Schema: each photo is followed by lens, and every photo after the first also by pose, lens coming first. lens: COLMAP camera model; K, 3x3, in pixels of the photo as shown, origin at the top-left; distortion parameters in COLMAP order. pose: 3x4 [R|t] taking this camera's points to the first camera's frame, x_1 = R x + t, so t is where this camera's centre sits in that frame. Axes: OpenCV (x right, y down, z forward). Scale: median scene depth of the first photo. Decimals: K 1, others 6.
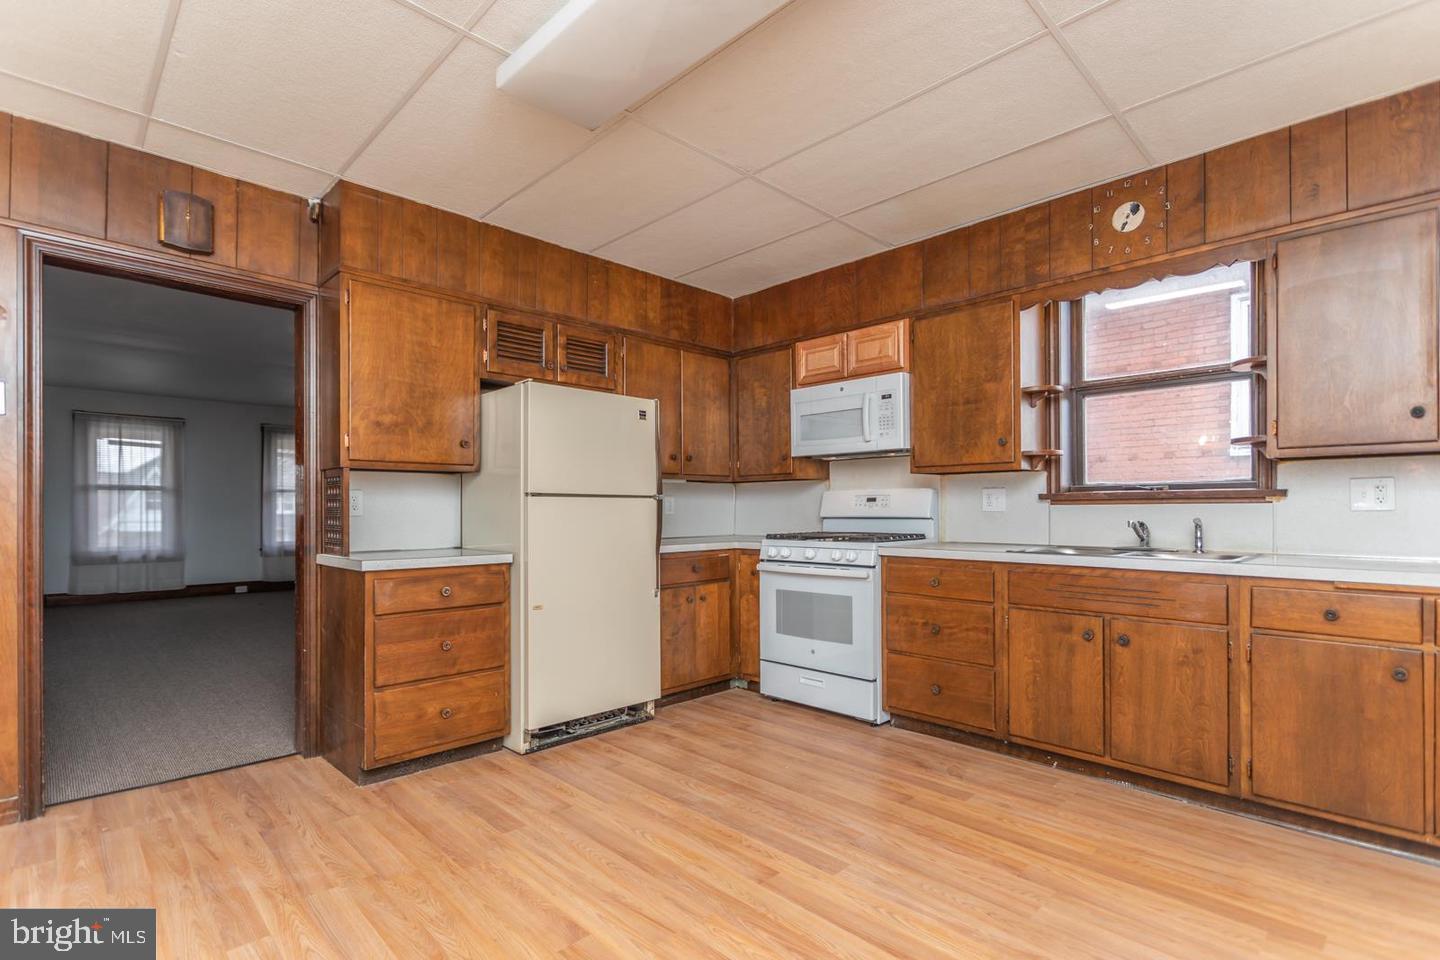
lens RADIAL K [[688.9, 0, 723.3], [0, 688.9, 493.5], [0, 0, 1]] dist [0.001318, 0.002820]
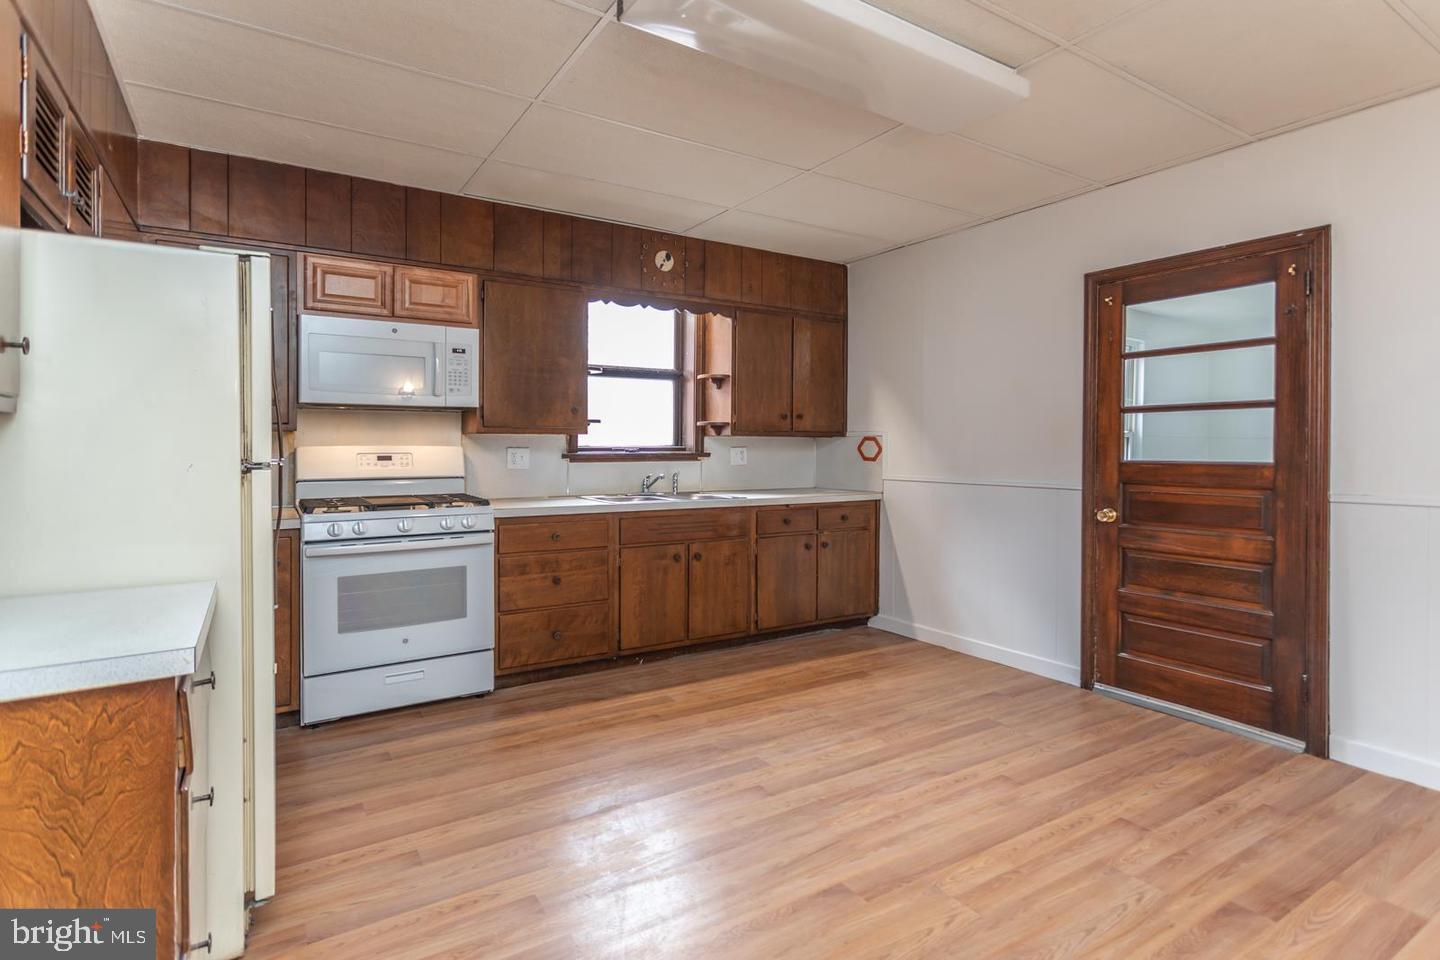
lens RADIAL K [[688.9, 0, 706.4], [0, 688.9, 438.4], [0, 0, 1]] dist [0.001318, 0.002820]
pose [[0.252303, 0.014078, 0.967546, -0.661914], [-0.021641, 0.999726, -0.008903, -0.021278], [-0.967406, -0.018692, 0.252539, 0.480195]]
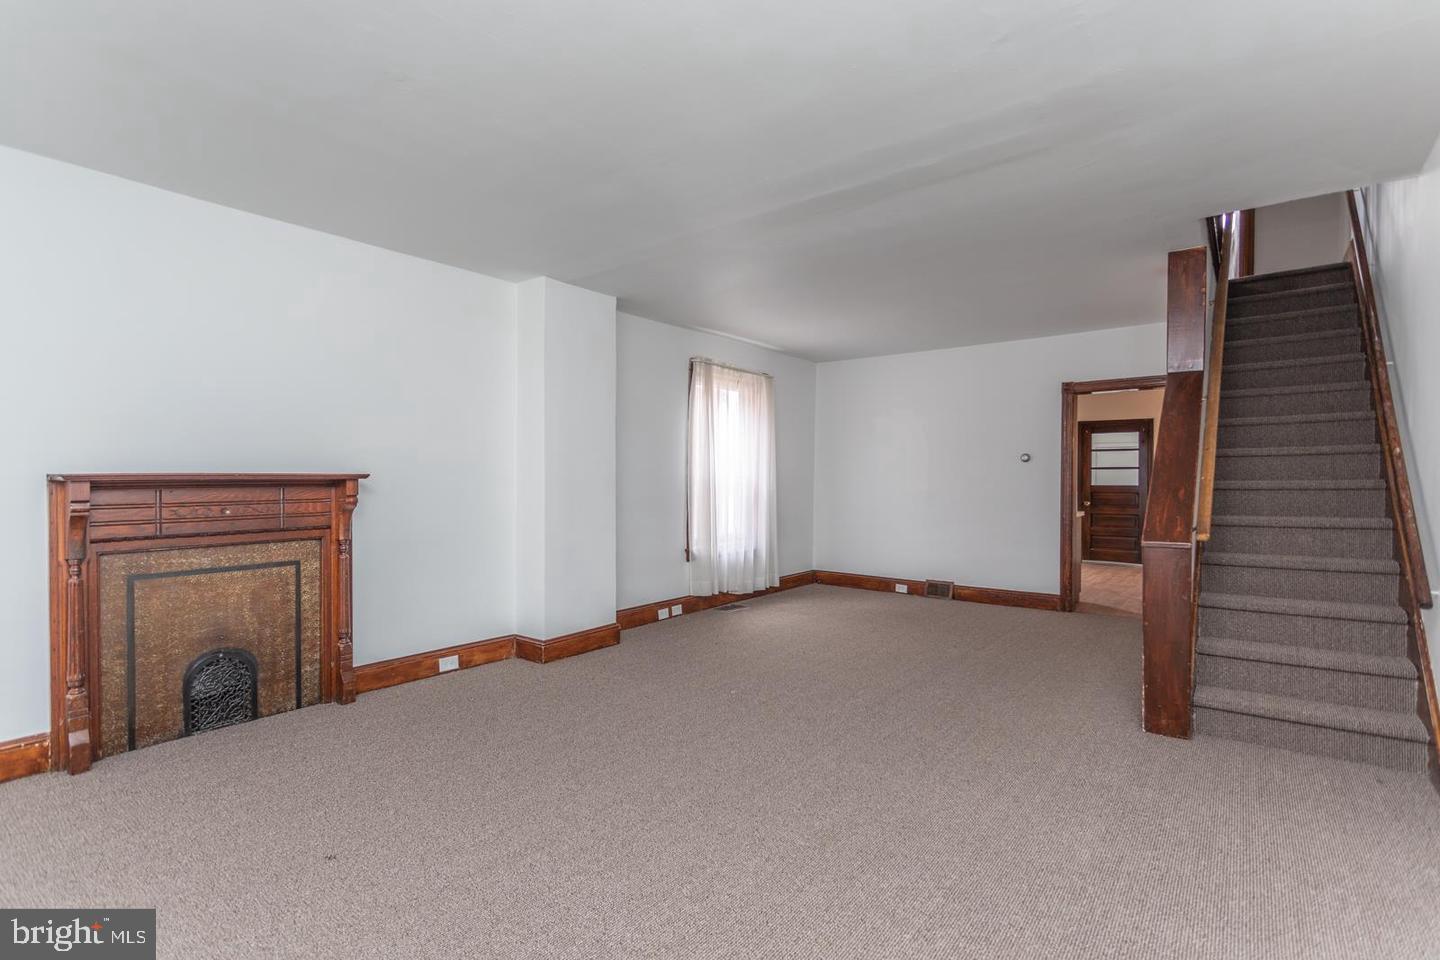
lens RADIAL K [[688.9, 0, 709.9], [0, 688.9, 478.0], [0, 0, 1]] dist [0.001318, 0.002820]
pose [[-0.110696, -0.016503, 0.993717, -2.123711], [-0.041301, 0.999075, 0.011991, -0.011359], [-0.992996, -0.039714, -0.111275, 1.913029]]
